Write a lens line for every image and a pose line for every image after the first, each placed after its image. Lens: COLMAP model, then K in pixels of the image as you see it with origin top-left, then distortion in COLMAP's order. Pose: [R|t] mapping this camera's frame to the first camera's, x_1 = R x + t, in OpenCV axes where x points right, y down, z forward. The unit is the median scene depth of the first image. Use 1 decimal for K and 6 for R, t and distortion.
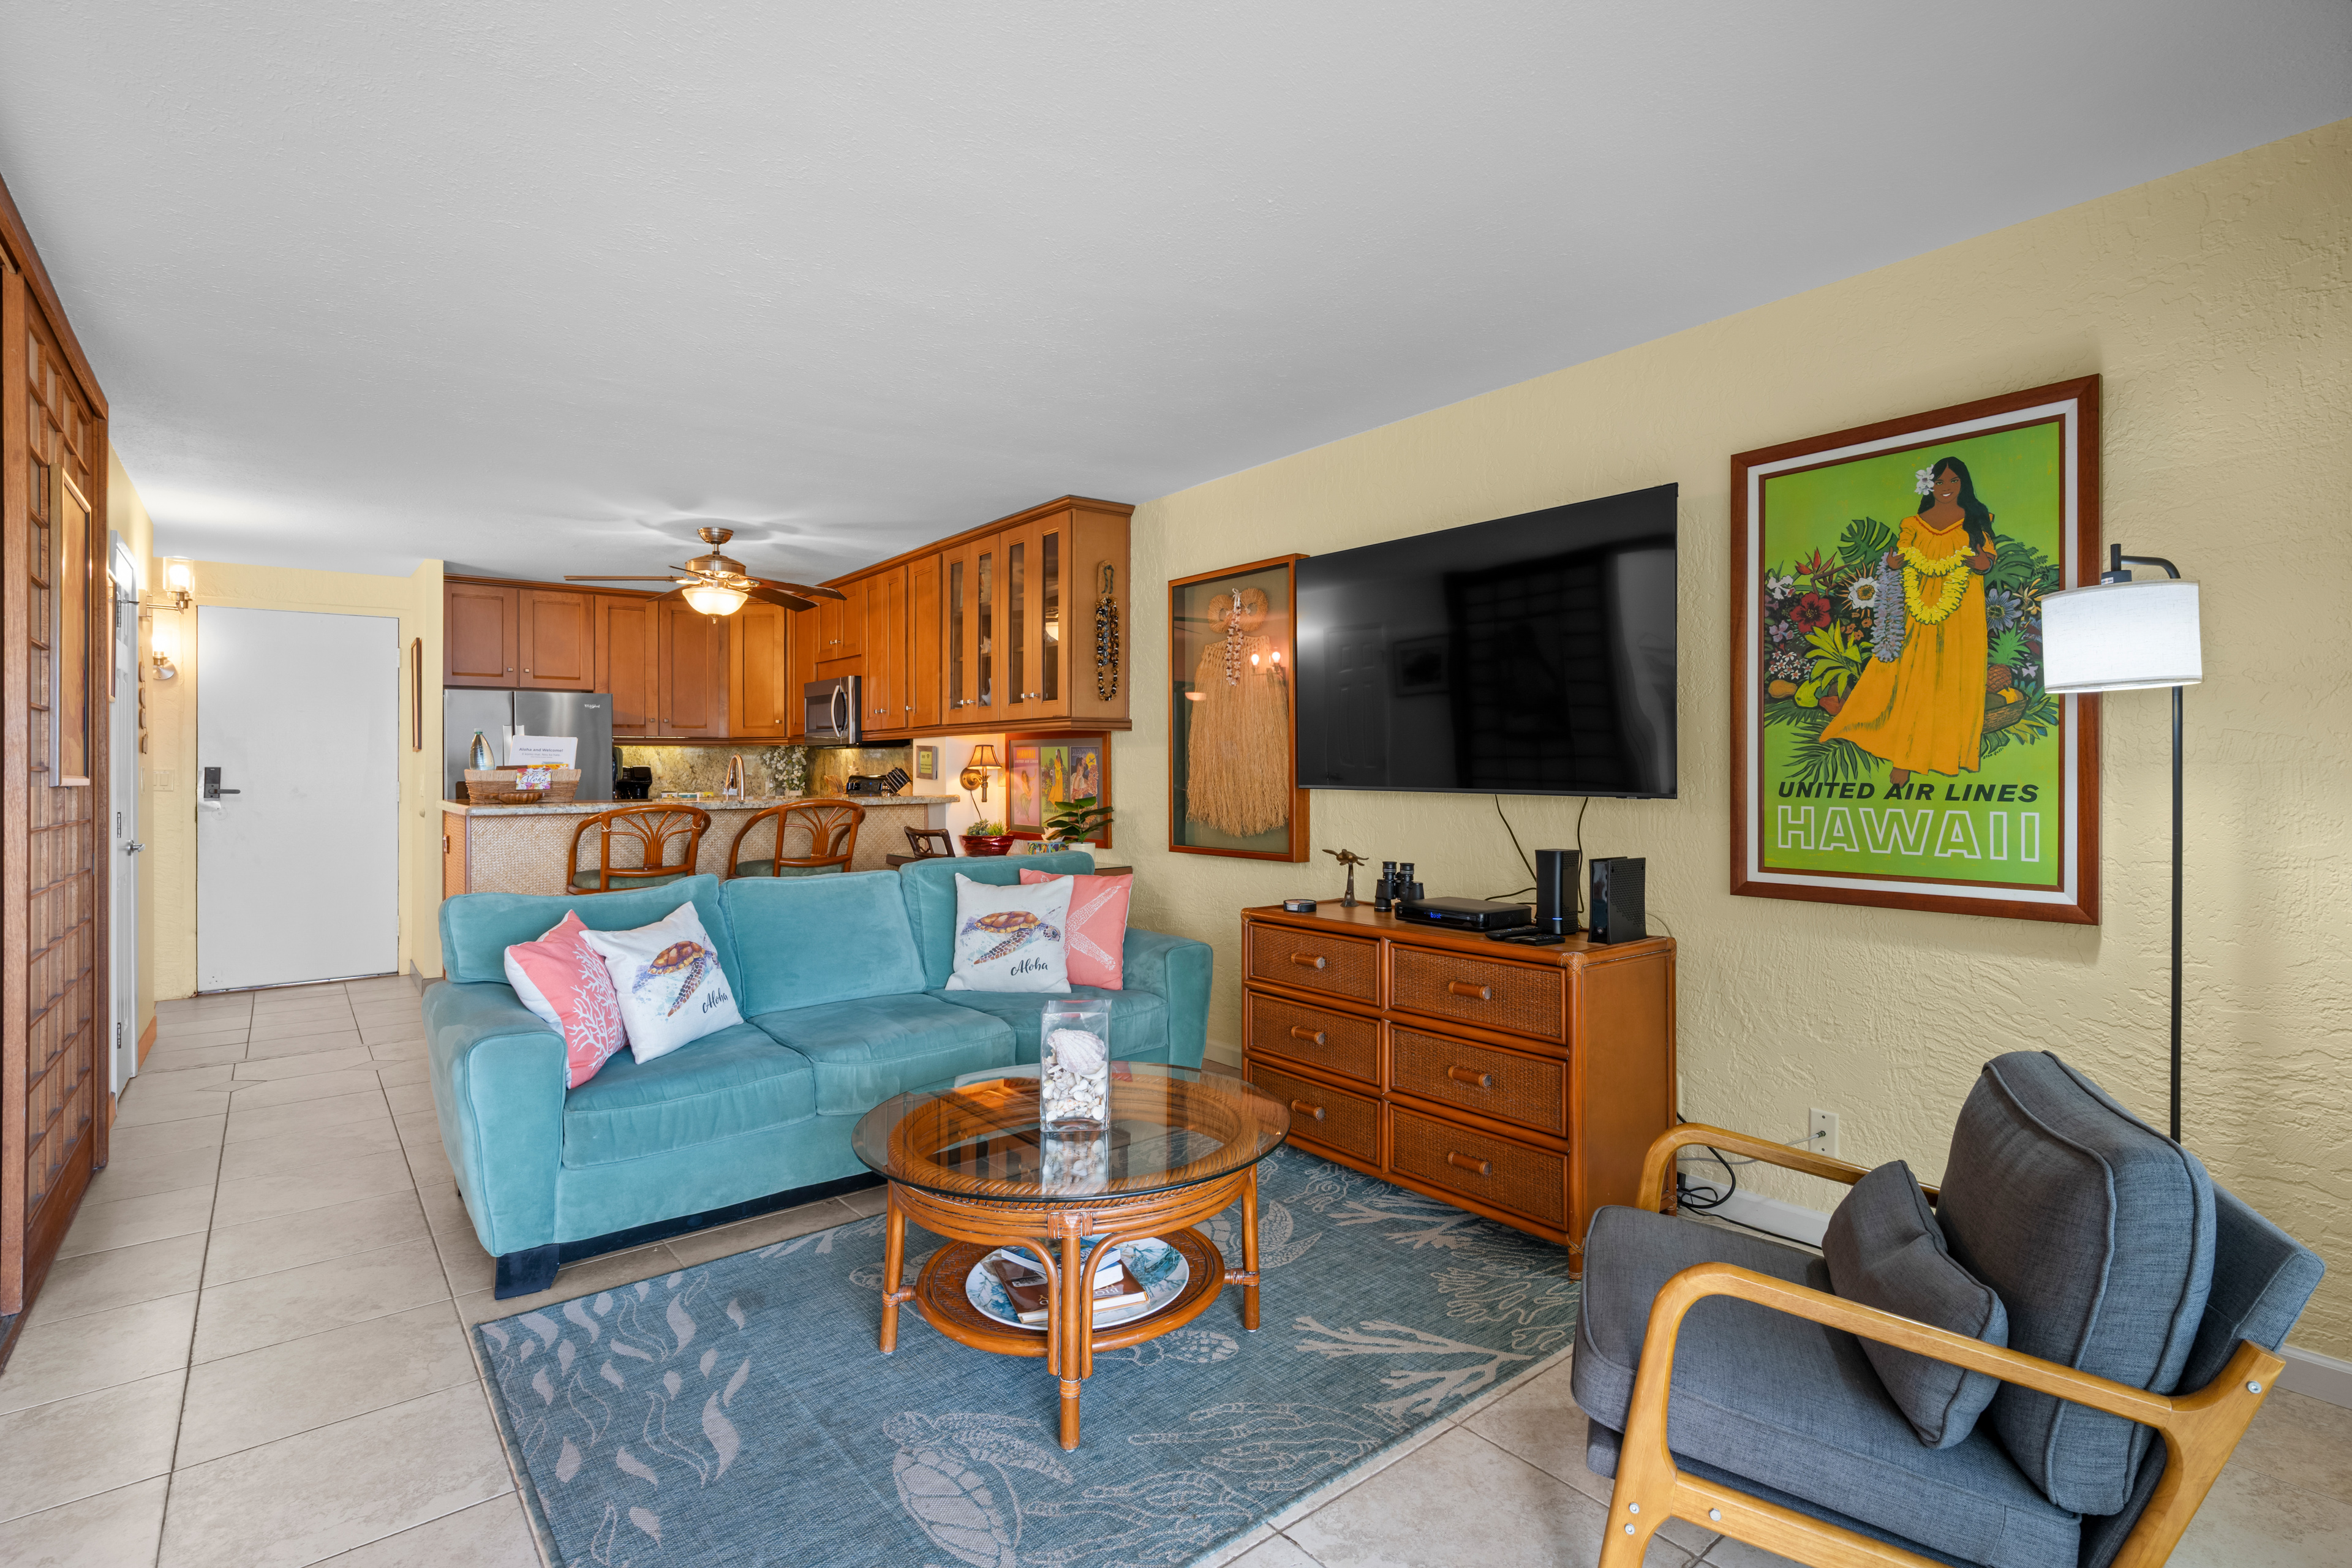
lens RADIAL K [[1123.2, 0, 1215.0], [0, 1123.2, 765.9], [0, 0, 1]] dist [-0.004412, -0.000420]
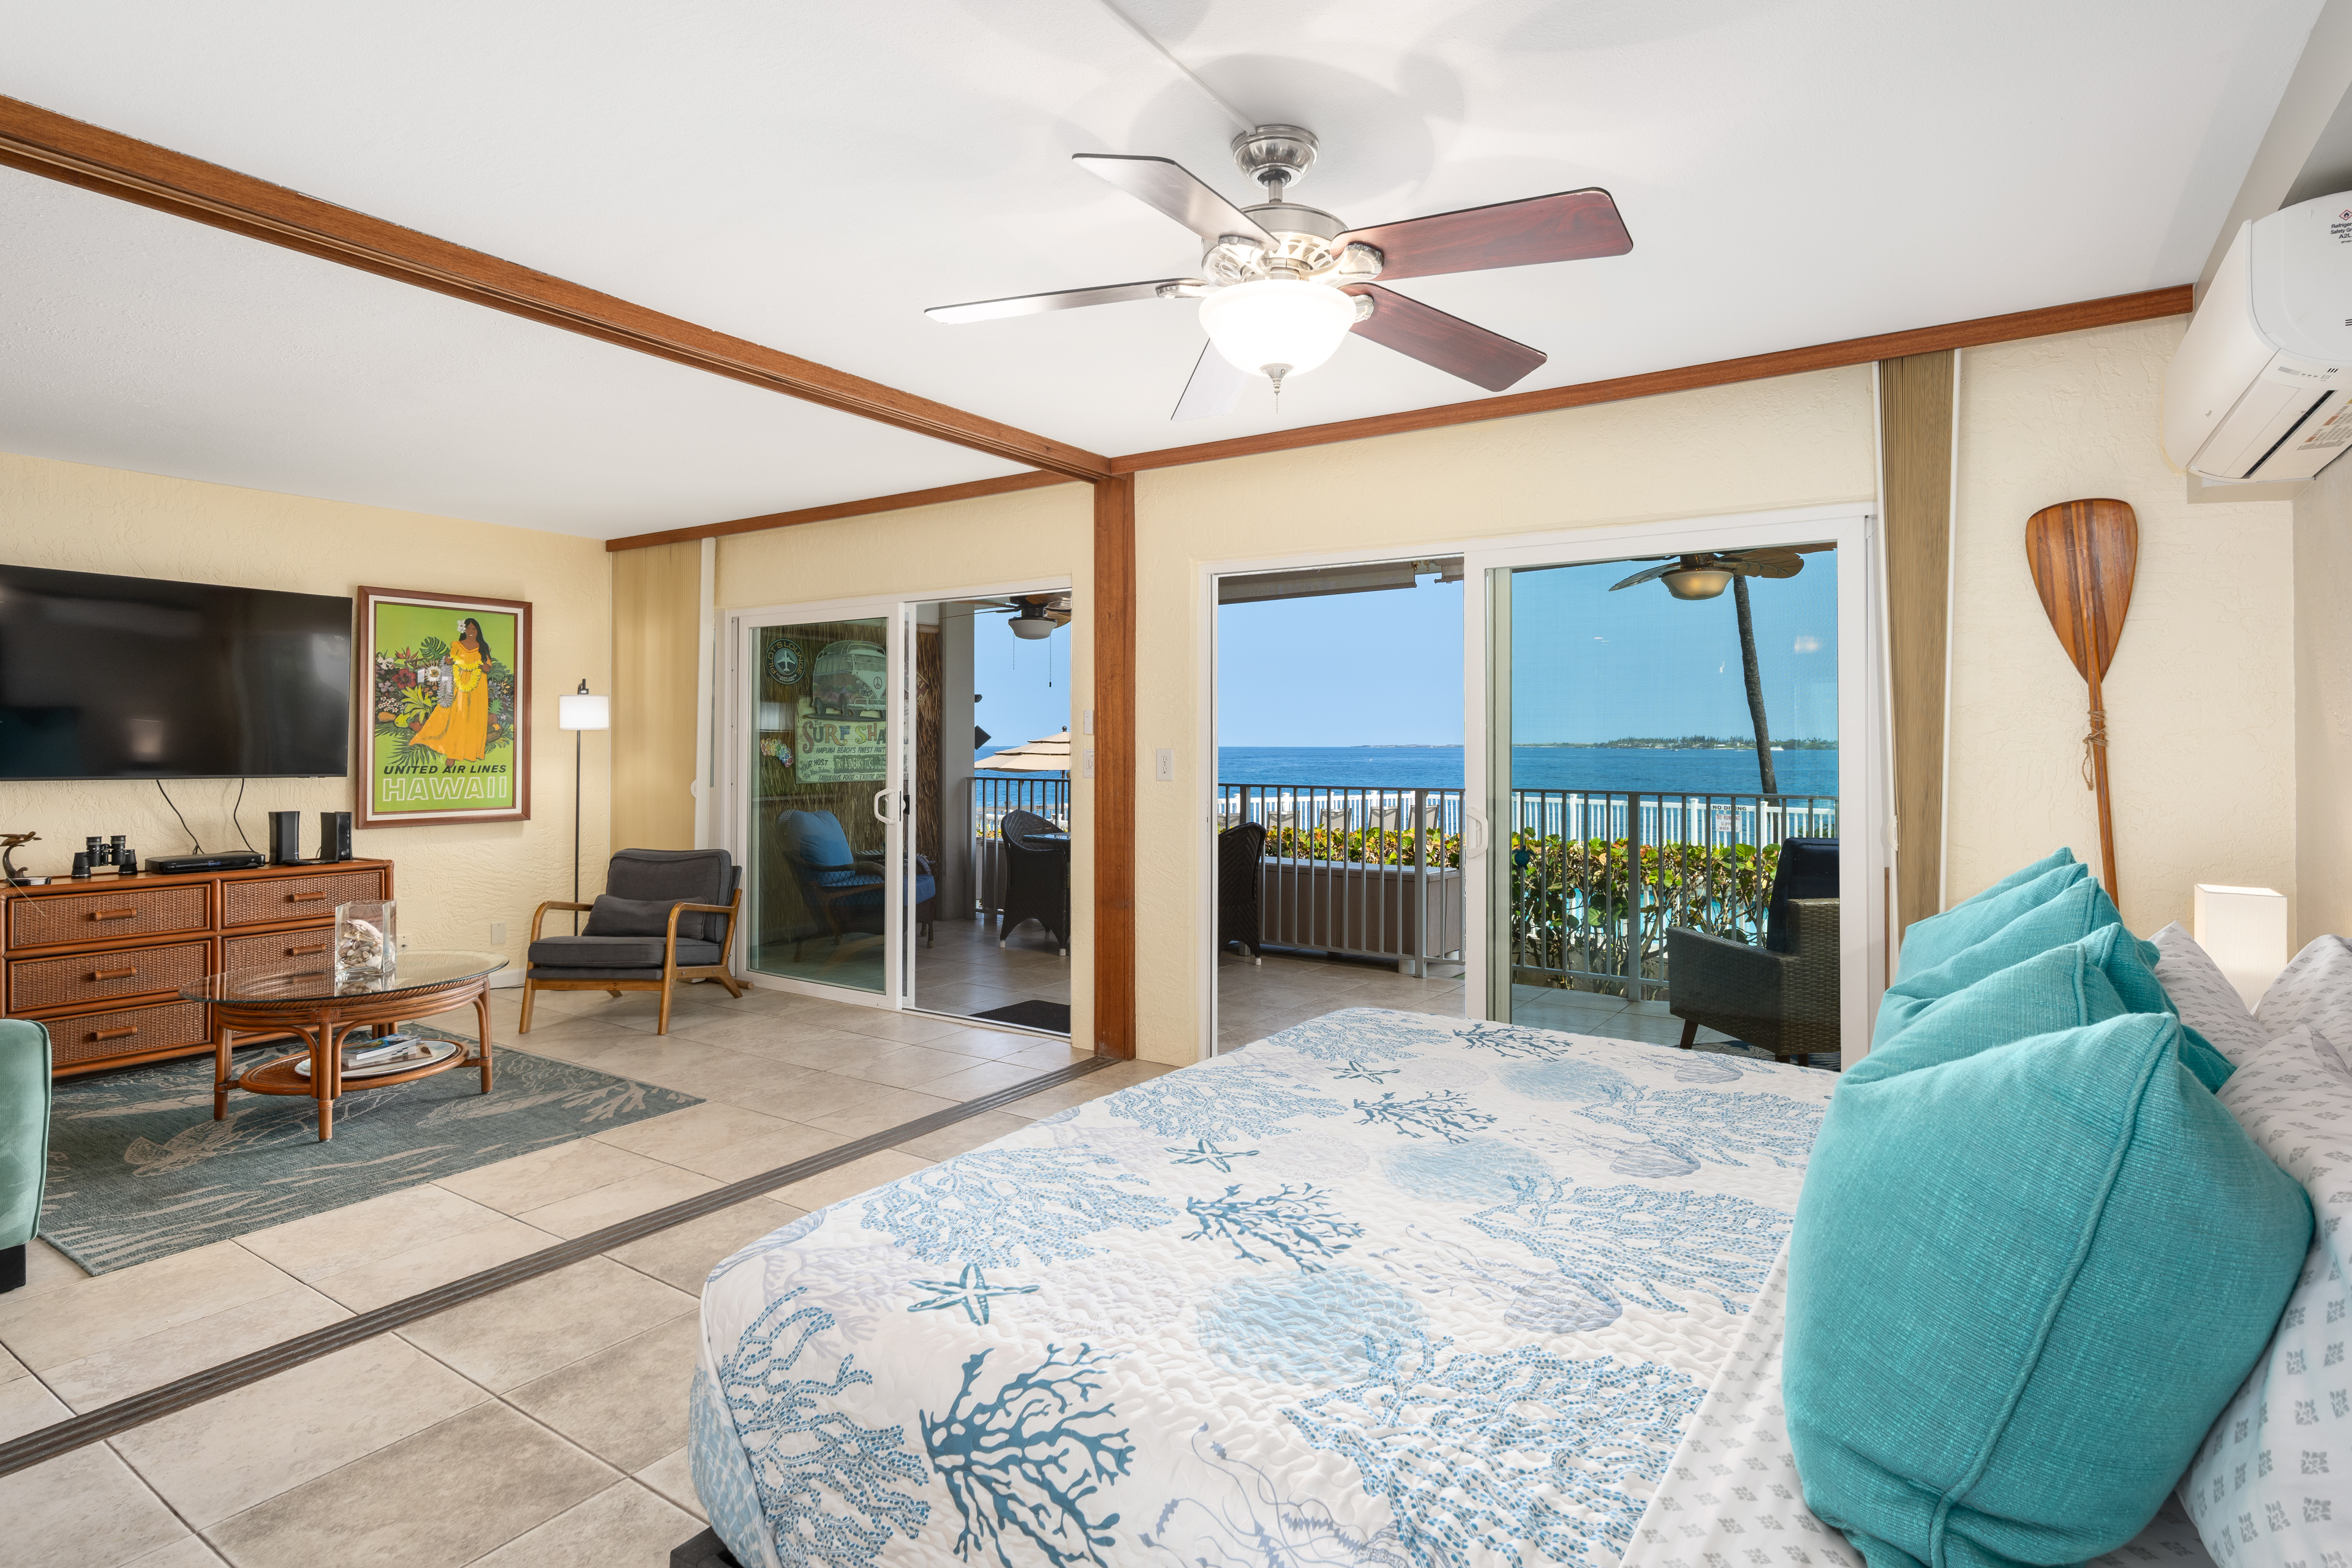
lens RADIAL K [[1175.4, 0, 1238.6], [0, 1175.4, 742.3], [0, 0, 1]] dist [0.002268, -0.000131]
pose [[-0.318216, 0.011115, 0.947953, -1.819643], [0.005441, 0.999936, -0.009898, 0.001394], [-0.948003, 0.002008, -0.318256, 0.269555]]
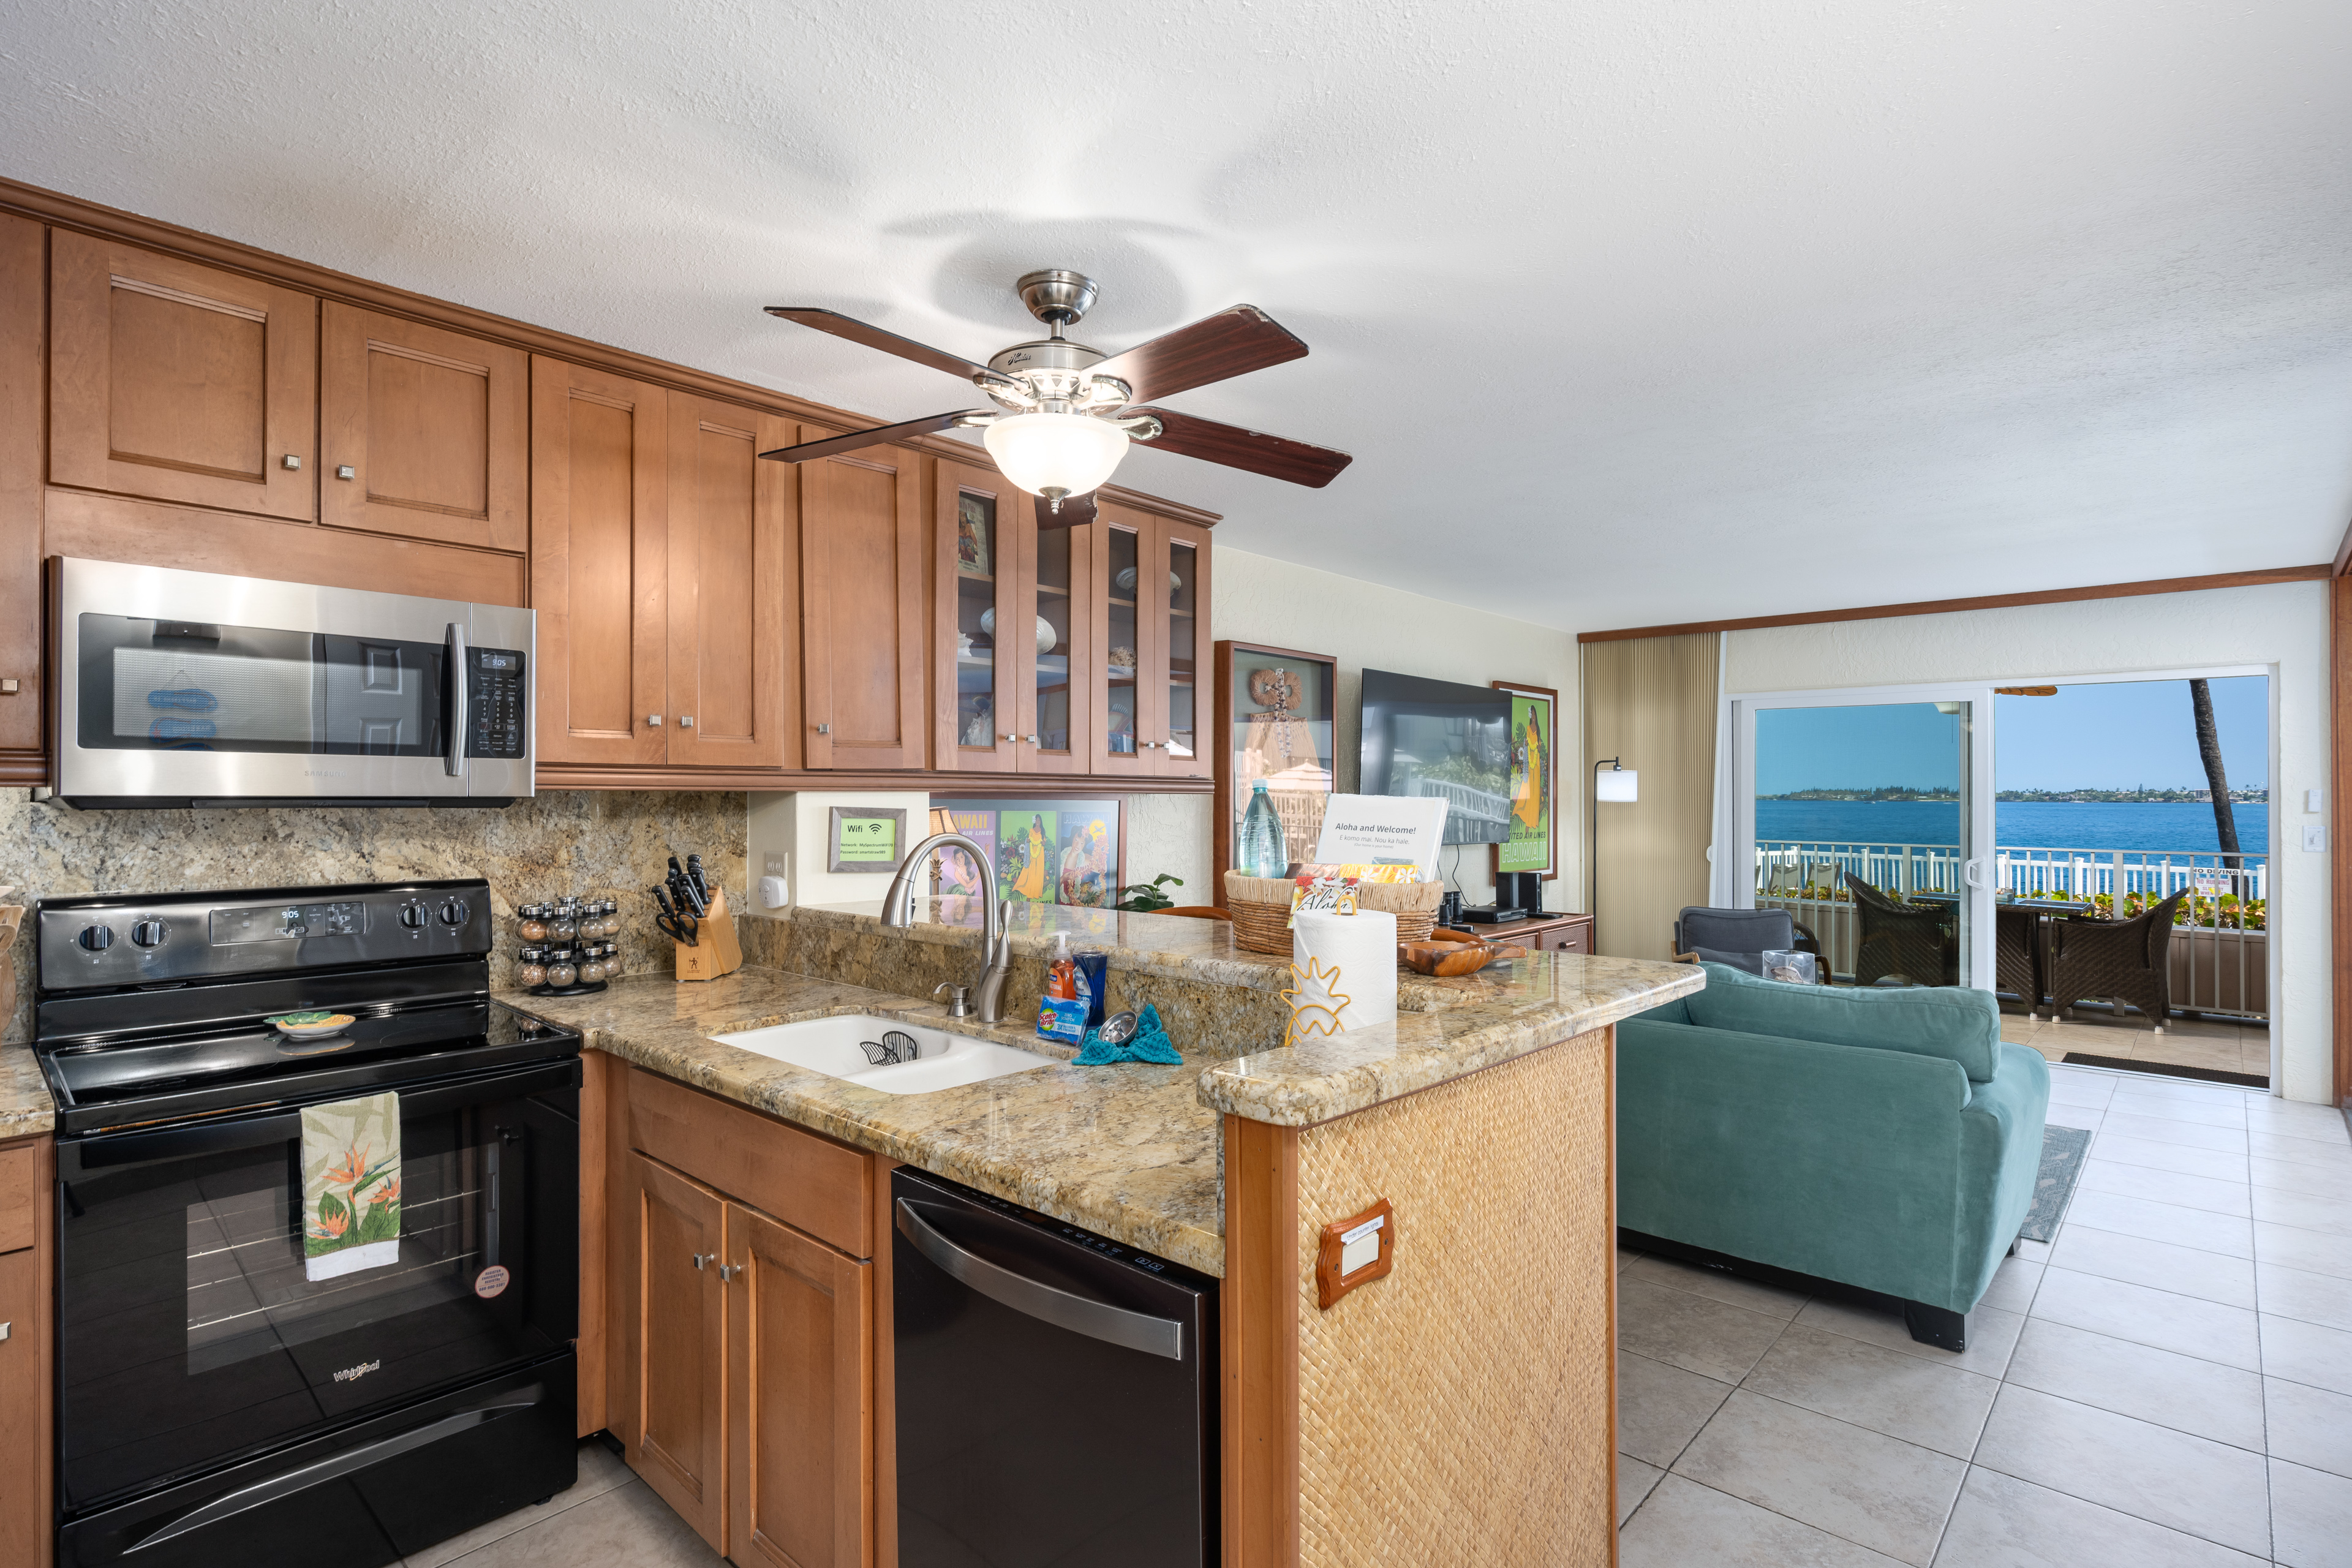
lens RADIAL K [[1158.2, 0, 1176.0], [0, 1158.2, 784.0], [0, 0, 1]] dist [-0.003699, 0.000030]
pose [[-0.139778, 0.020511, 0.989970, -1.673135], [0.002240, 0.999789, -0.020399, -0.037322], [-0.990180, -0.000634, -0.139795, 1.956903]]
